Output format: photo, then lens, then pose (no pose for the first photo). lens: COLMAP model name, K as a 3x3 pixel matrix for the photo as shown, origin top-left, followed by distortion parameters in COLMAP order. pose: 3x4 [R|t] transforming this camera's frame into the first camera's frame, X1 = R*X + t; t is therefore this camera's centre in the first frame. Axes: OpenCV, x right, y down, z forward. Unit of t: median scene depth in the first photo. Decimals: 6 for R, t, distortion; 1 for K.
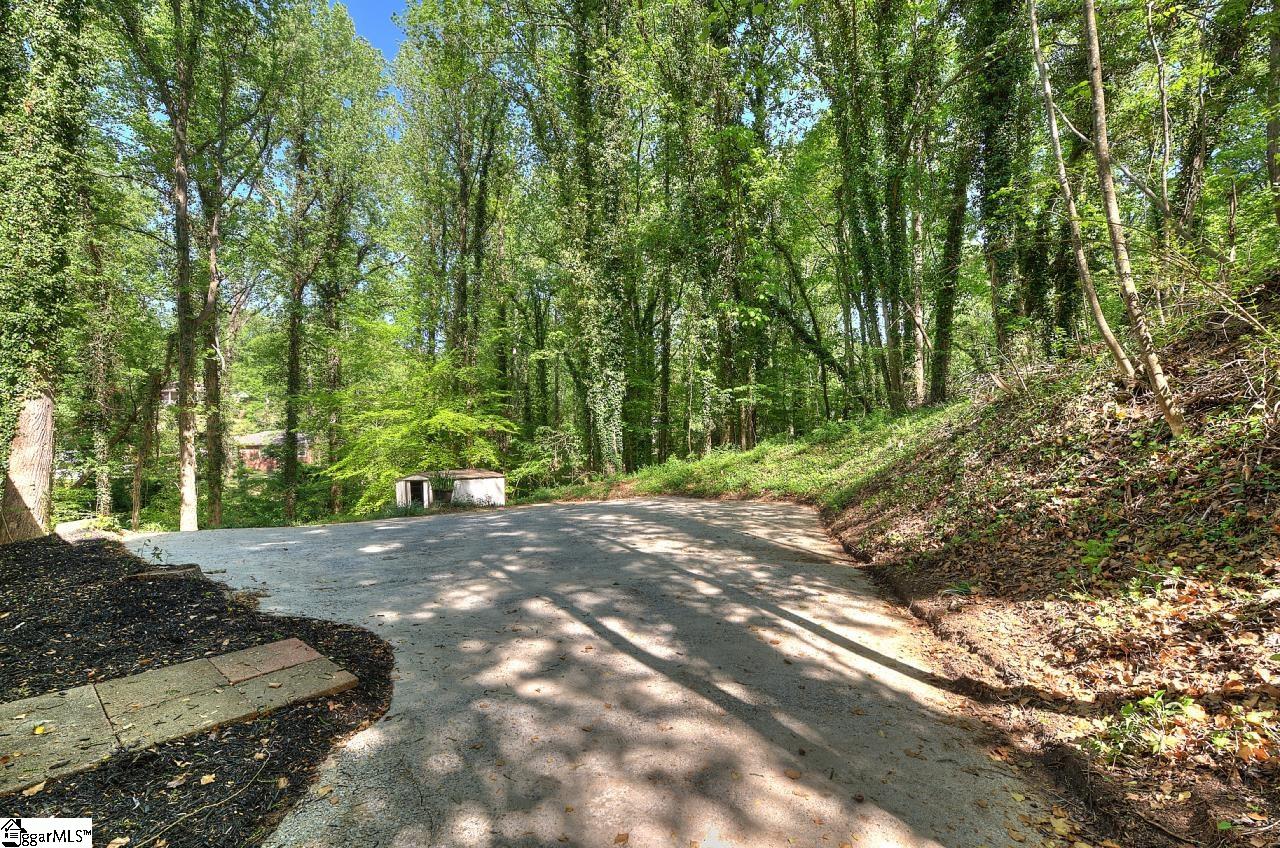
lens RADIAL K [[568.7, 0, 643.4], [0, 568.7, 436.8], [0, 0, 1]] dist [-0.000546, -0.000294]
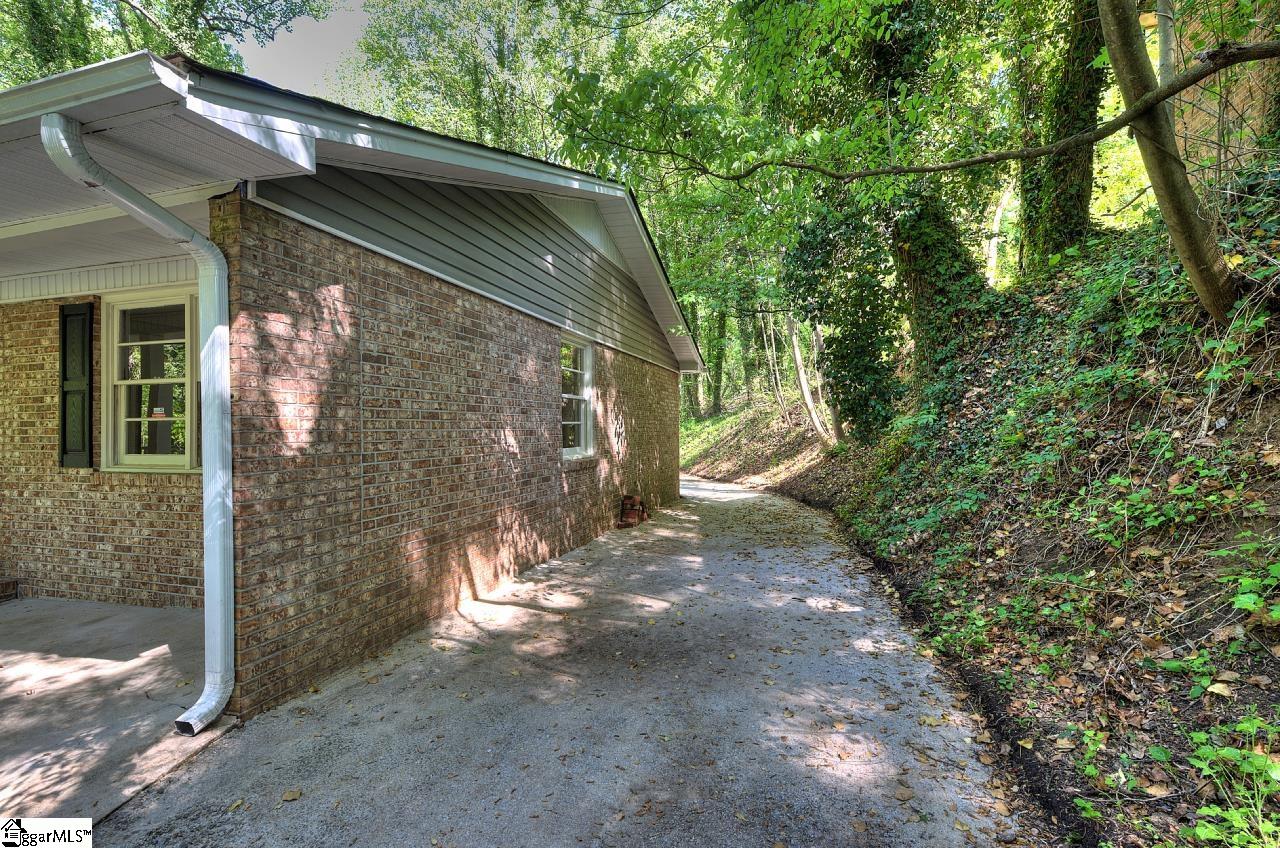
lens RADIAL K [[549.7, 0, 647.3], [0, 549.7, 432.7], [0, 0, 1]] dist [0.001510, 0.000538]
pose [[0.924137, -0.022353, 0.381407, -0.794797], [0.023536, 0.999722, 0.001562, -0.015989], [-0.381336, 0.007534, 0.924406, -1.175836]]
